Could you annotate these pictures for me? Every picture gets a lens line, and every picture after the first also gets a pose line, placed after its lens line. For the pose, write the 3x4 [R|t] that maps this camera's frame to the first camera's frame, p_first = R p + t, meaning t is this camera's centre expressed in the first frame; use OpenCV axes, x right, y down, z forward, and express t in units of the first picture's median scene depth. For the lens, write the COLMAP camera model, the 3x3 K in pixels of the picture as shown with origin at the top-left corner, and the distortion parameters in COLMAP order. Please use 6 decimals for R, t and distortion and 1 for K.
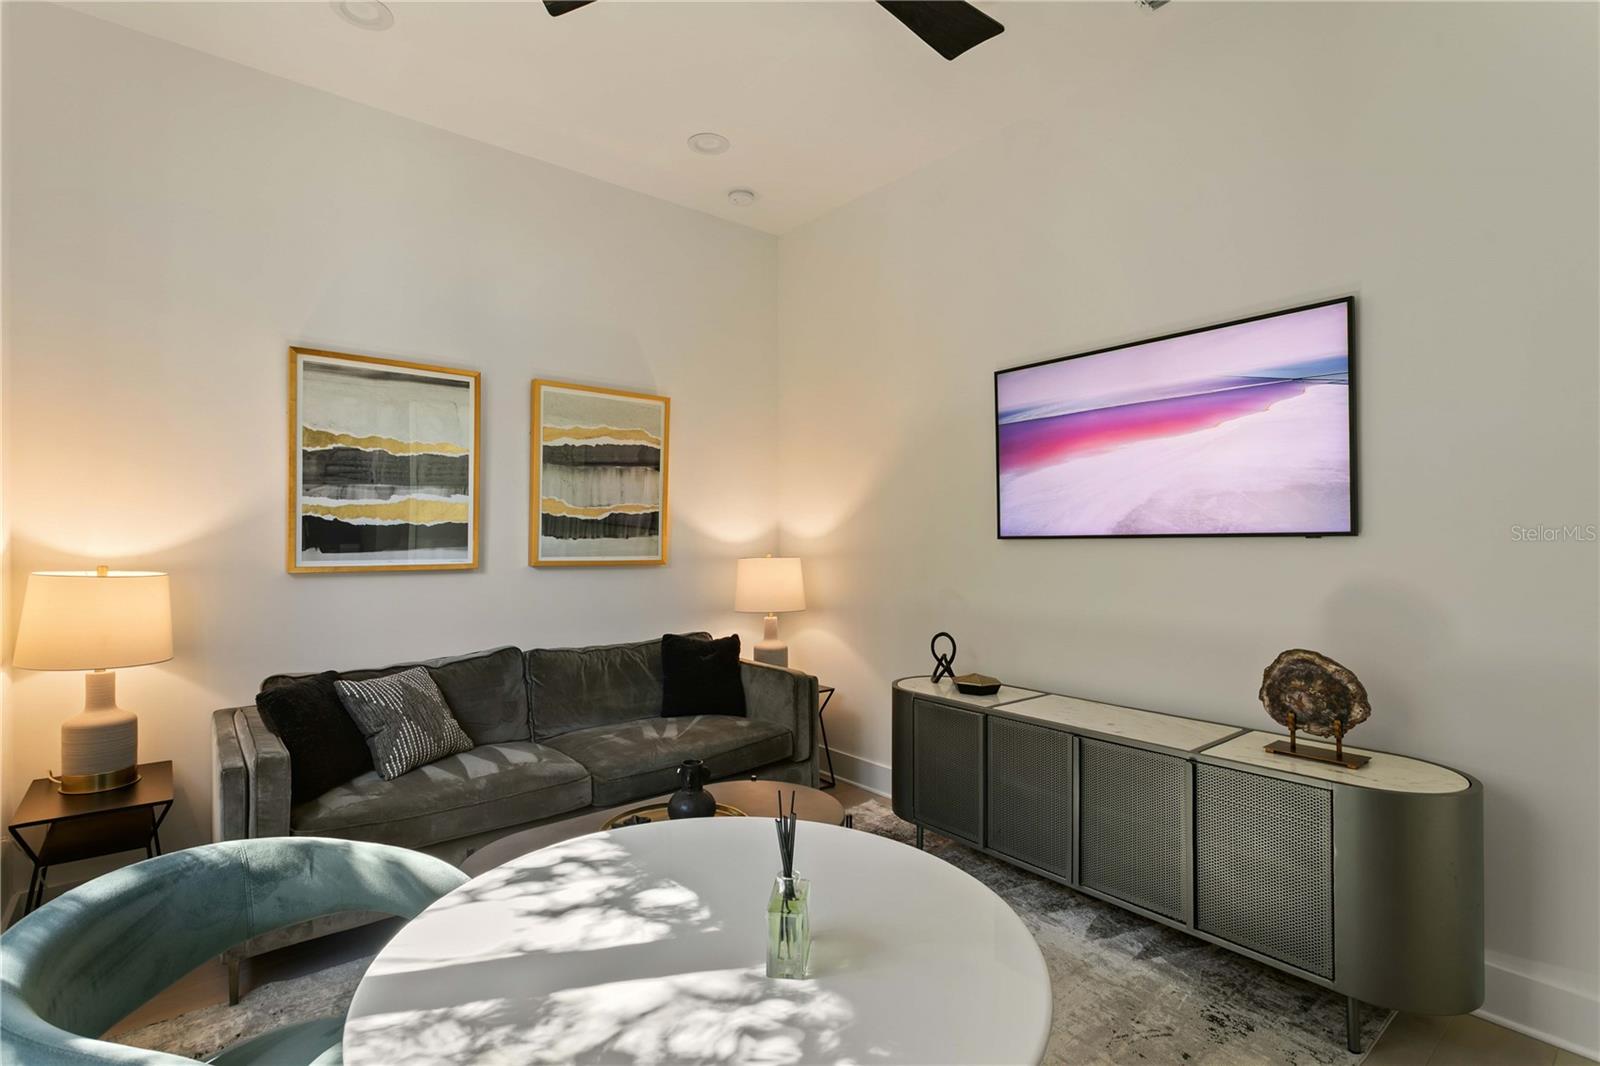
lens RADIAL K [[747.6, 0, 796.5], [0, 747.6, 534.1], [0, 0, 1]] dist [-0.002081, 0.000966]
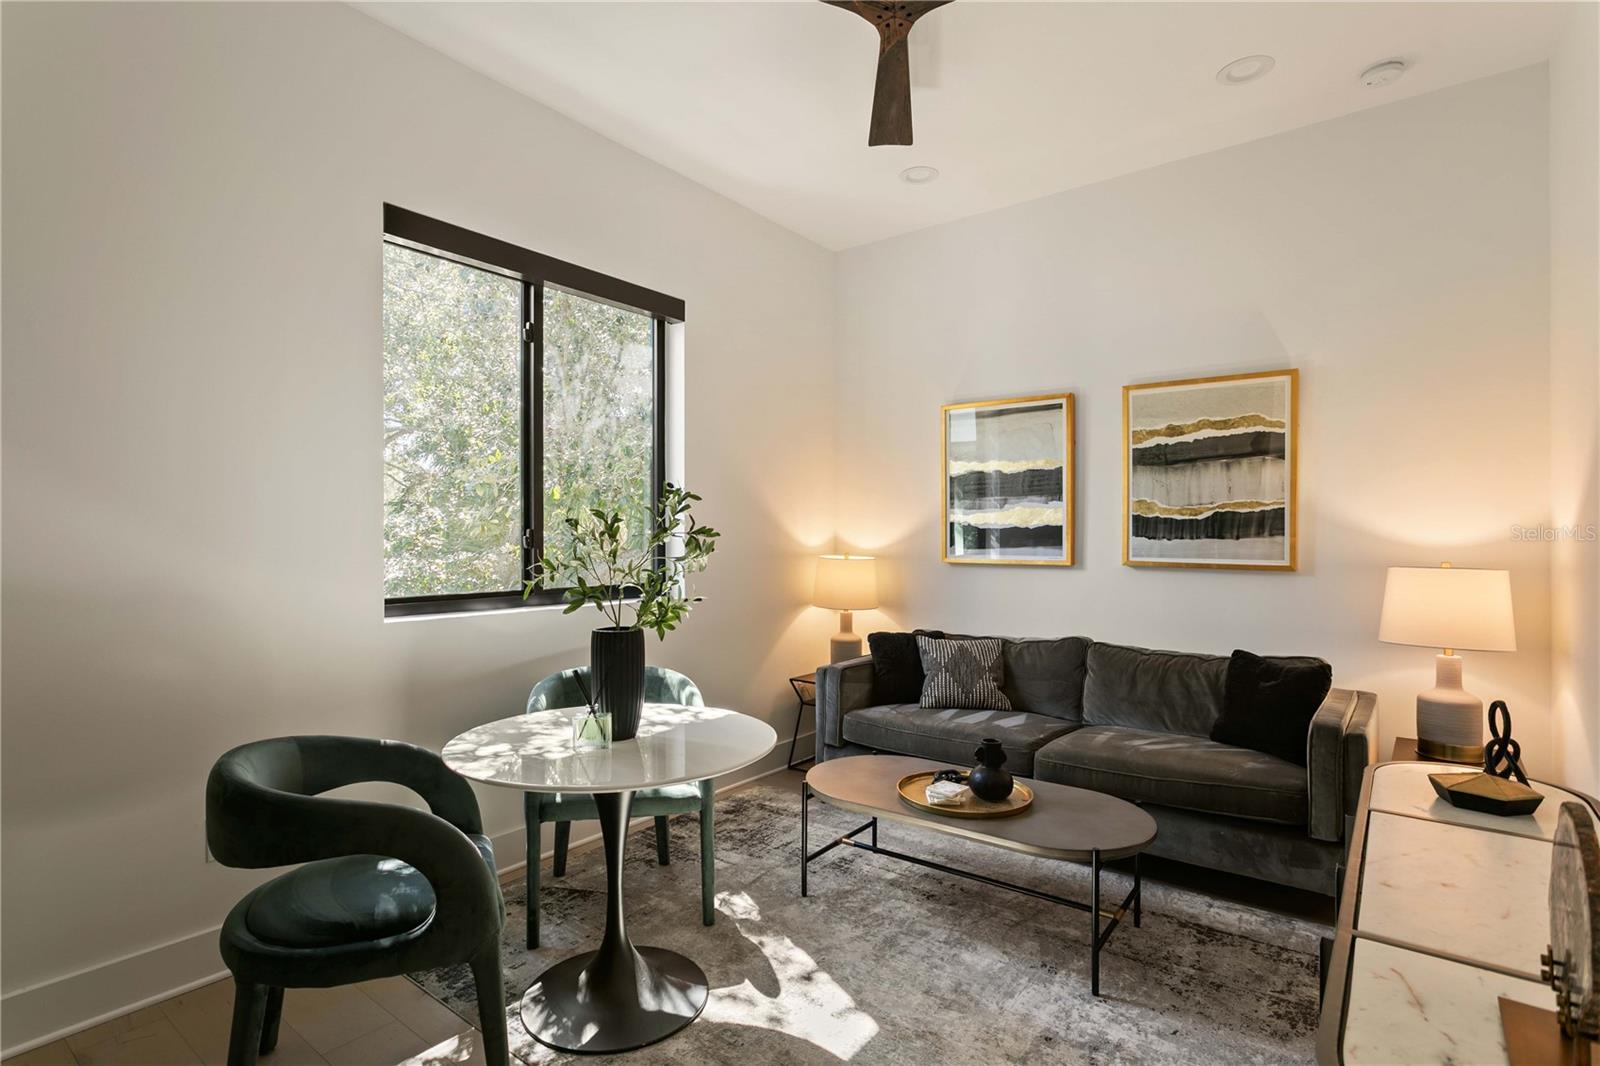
lens RADIAL K [[795.4, 0, 794.1], [0, 795.4, 532.1], [0, 0, 1]] dist [-0.013459, -0.000435]
pose [[0.234627, -0.000817, -0.972085, 0.597184], [0.006721, 0.999977, 0.000782, -0.007635], [0.972062, -0.006717, 0.234627, 0.279955]]
